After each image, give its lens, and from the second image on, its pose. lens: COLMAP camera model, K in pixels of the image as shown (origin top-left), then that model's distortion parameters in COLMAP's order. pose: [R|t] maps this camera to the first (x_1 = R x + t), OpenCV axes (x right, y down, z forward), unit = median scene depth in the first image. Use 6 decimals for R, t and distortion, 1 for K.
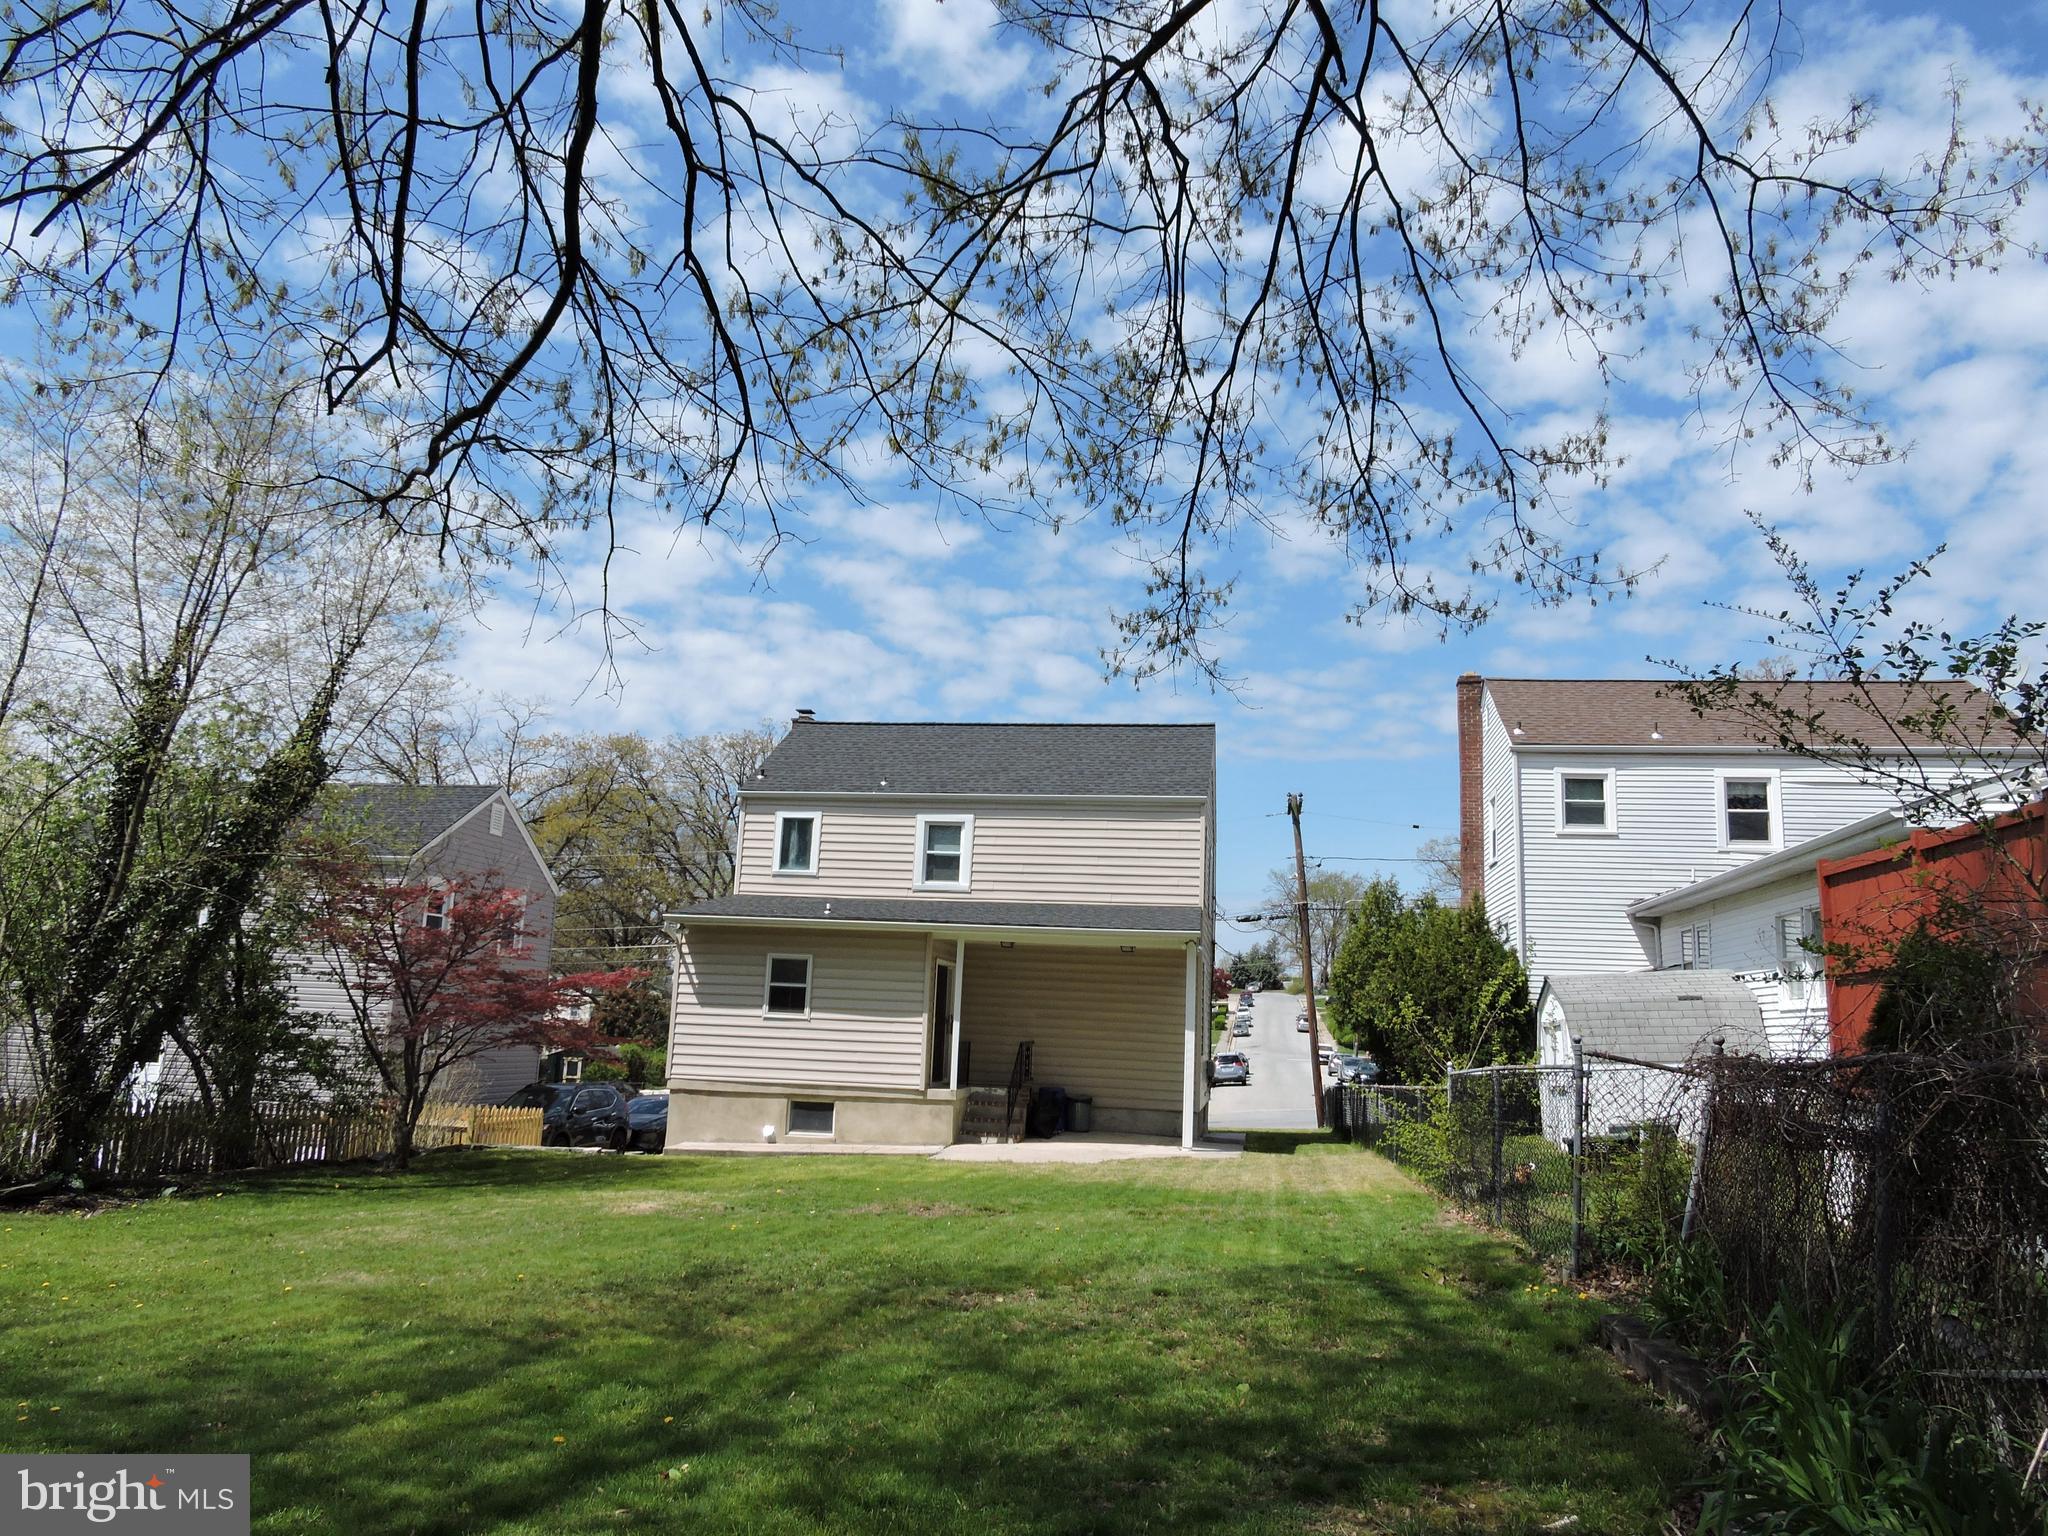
lens RADIAL K [[1471.9, 0, 1029.0], [0, 1471.9, 768.4], [0, 0, 1]] dist [-0.007339, -0.003359]
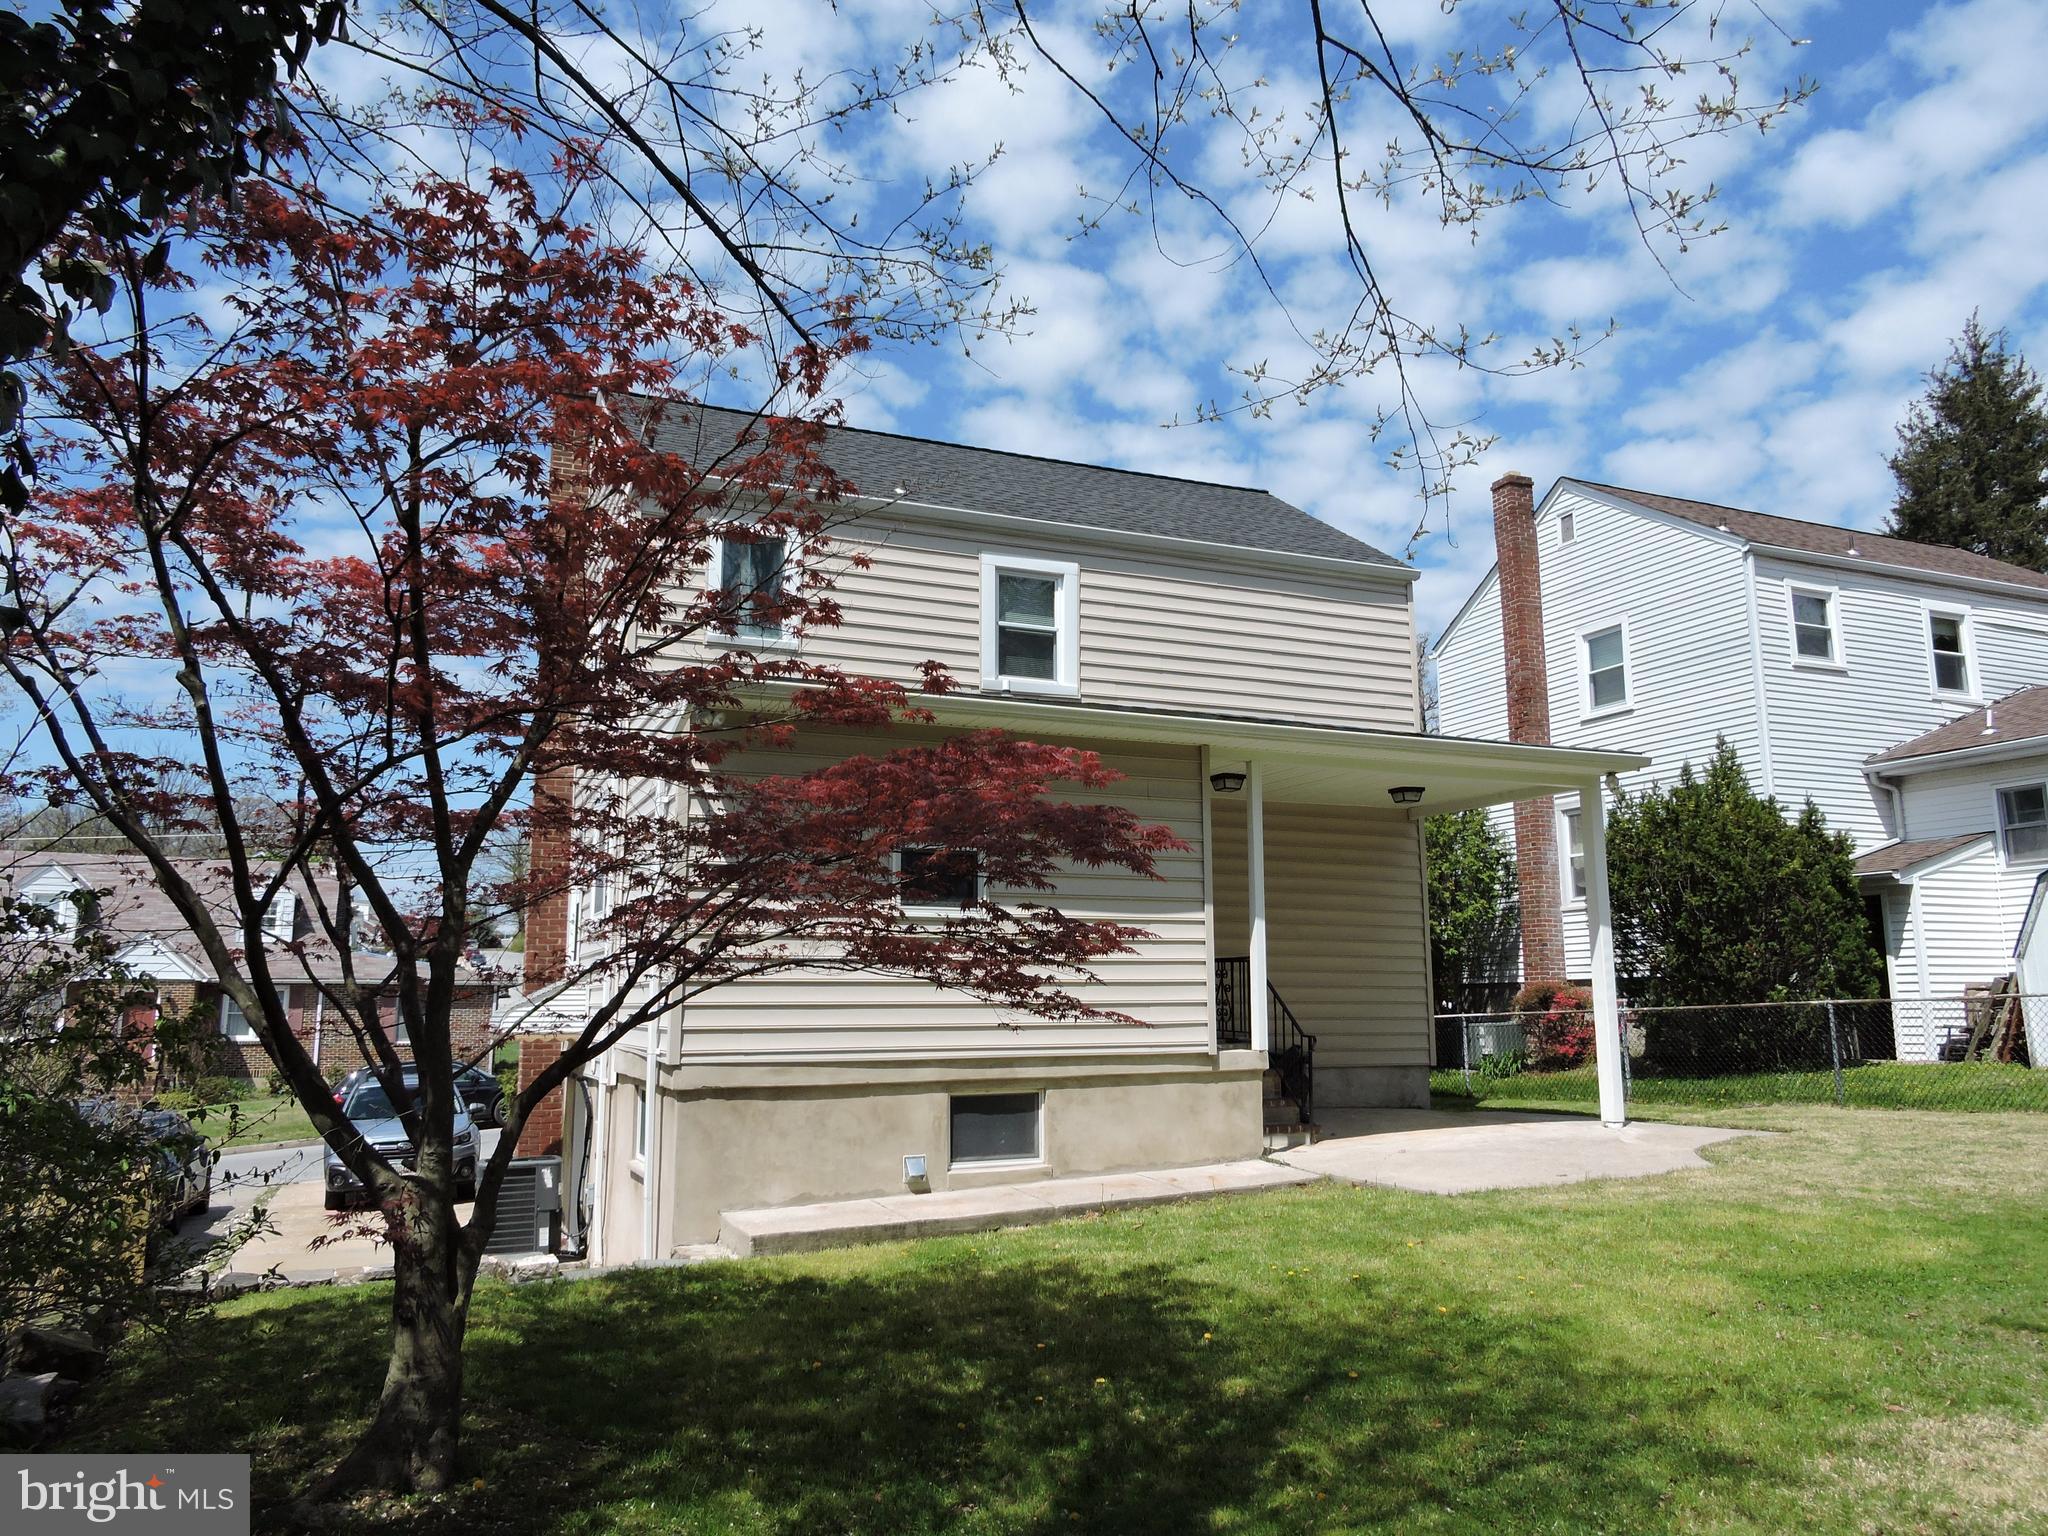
lens RADIAL K [[1471.9, 0, 1018.6], [0, 1471.9, 767.7], [0, 0, 1]] dist [-0.007339, -0.003359]
pose [[0.838633, 0.042964, 0.543000, -0.388651], [-0.056025, 0.998401, 0.007532, 0.115377], [-0.541809, -0.036738, 0.839699, 0.589700]]
